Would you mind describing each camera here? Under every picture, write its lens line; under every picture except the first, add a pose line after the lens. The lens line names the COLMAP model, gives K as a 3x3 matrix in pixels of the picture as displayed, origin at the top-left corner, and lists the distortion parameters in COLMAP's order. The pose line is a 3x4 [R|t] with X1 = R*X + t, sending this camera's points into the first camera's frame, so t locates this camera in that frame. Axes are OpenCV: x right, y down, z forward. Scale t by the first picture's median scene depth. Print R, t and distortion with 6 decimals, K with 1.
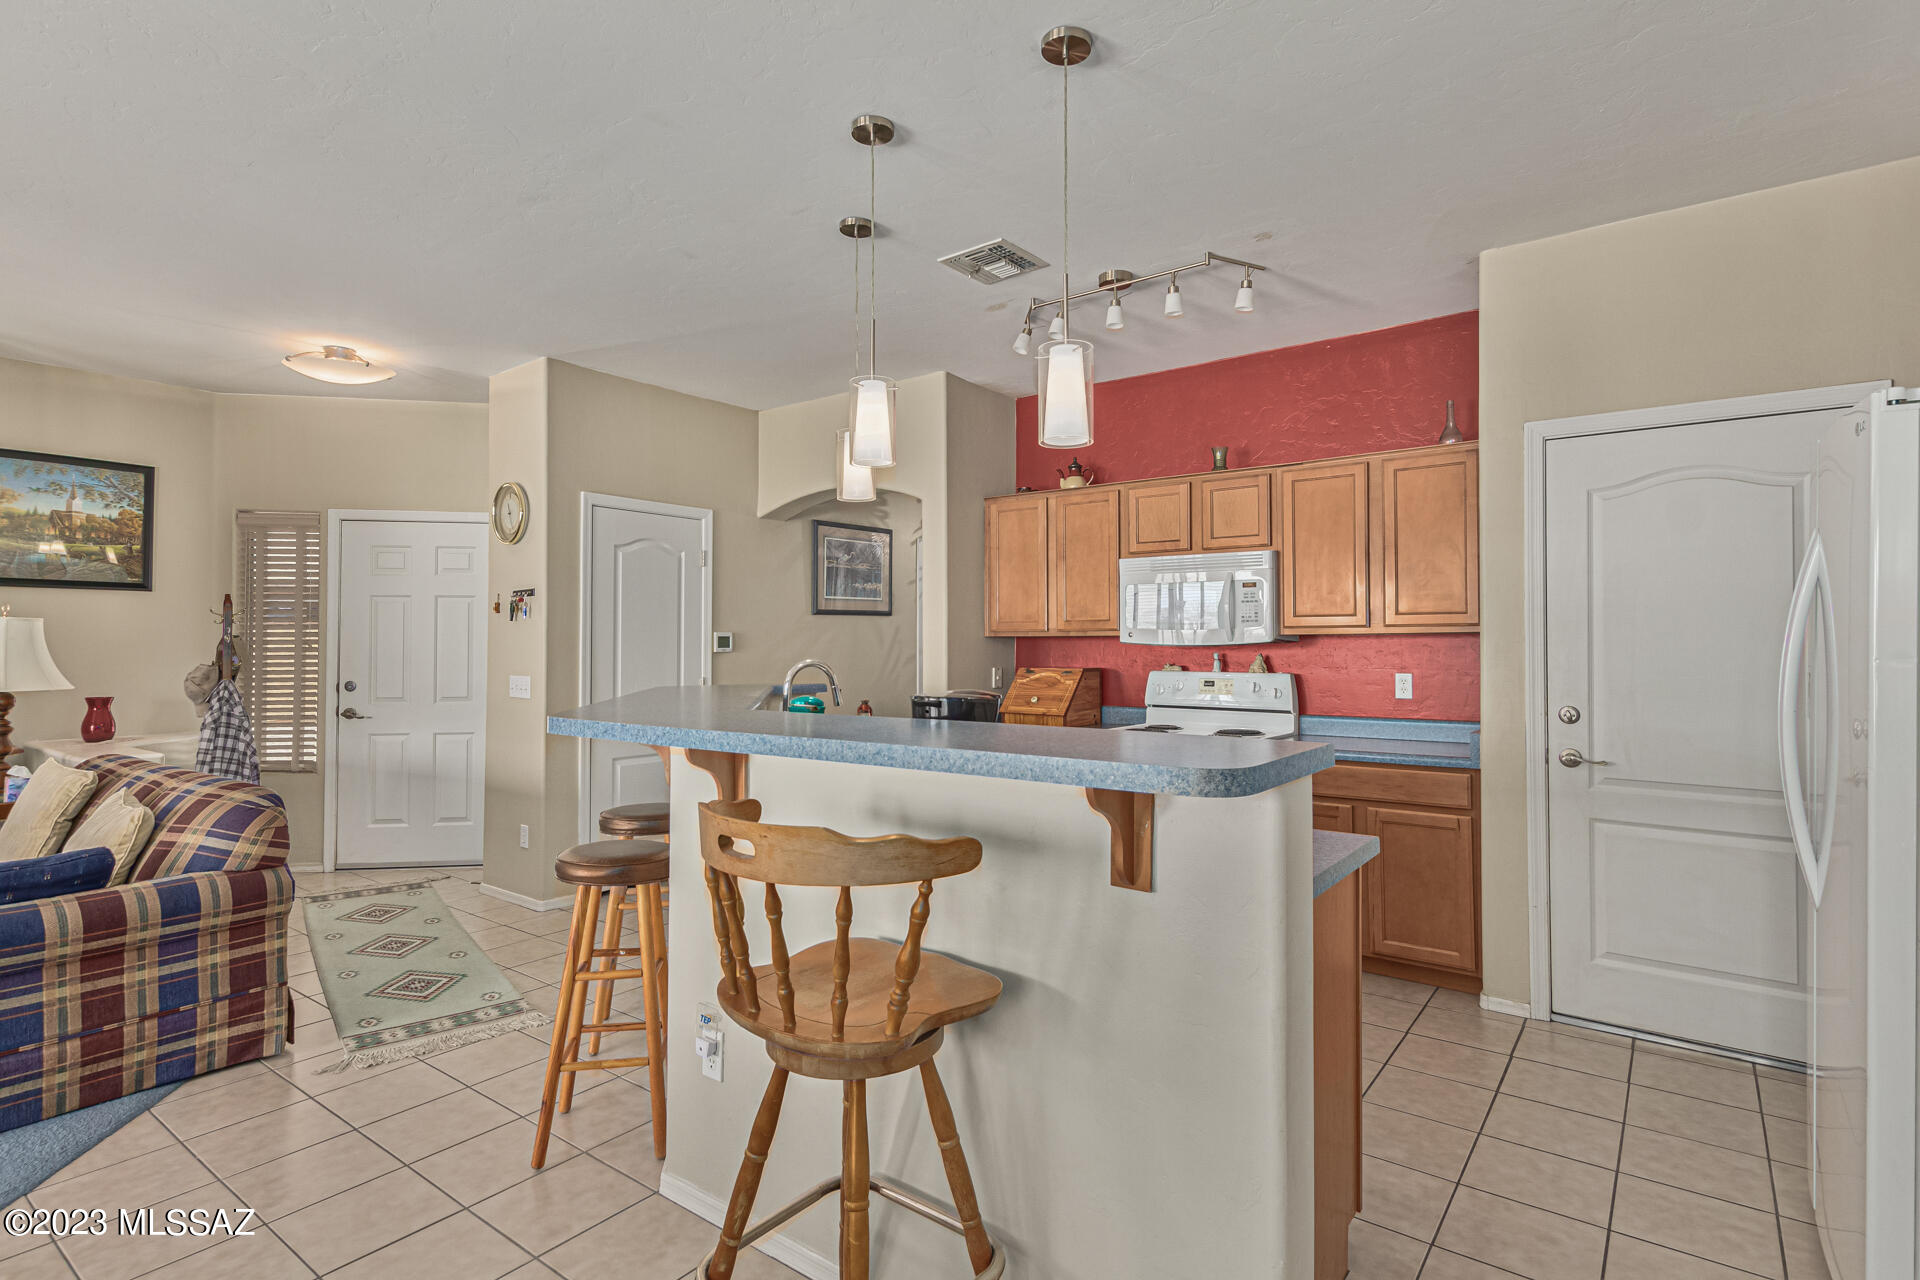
lens RADIAL K [[950.6, 0, 960.8], [0, 950.6, 642.0], [0, 0, 1]] dist [0.005264, 0.000481]
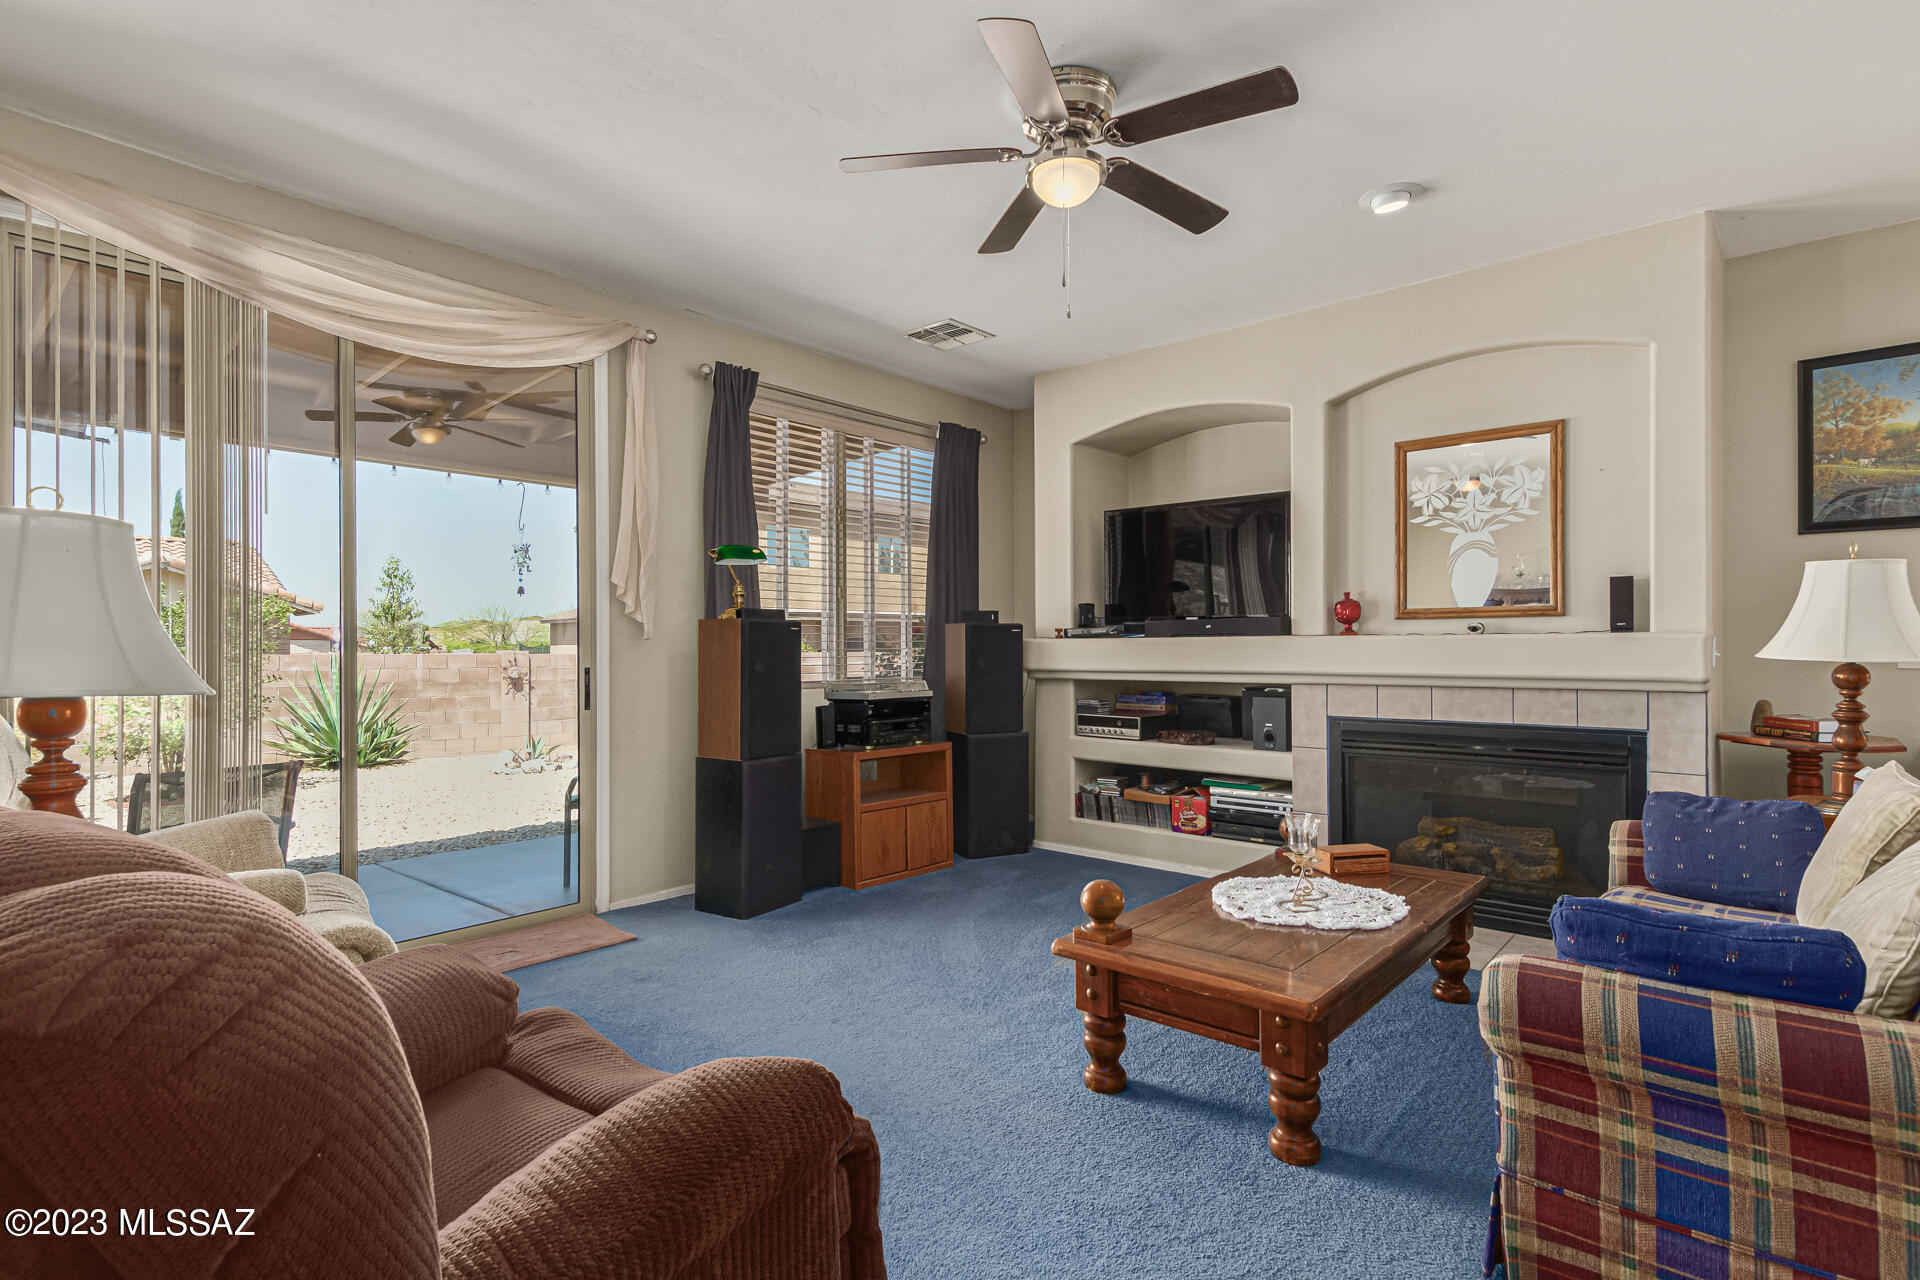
lens RADIAL K [[950.6, 0, 959.8], [0, 950.6, 640.3], [0, 0, 1]] dist [0.005264, 0.000481]
pose [[-0.076164, -0.008000, -0.997063, -0.323464], [0.007066, 0.999938, -0.008563, 0.052078], [0.997070, -0.007697, -0.076103, 0.548510]]
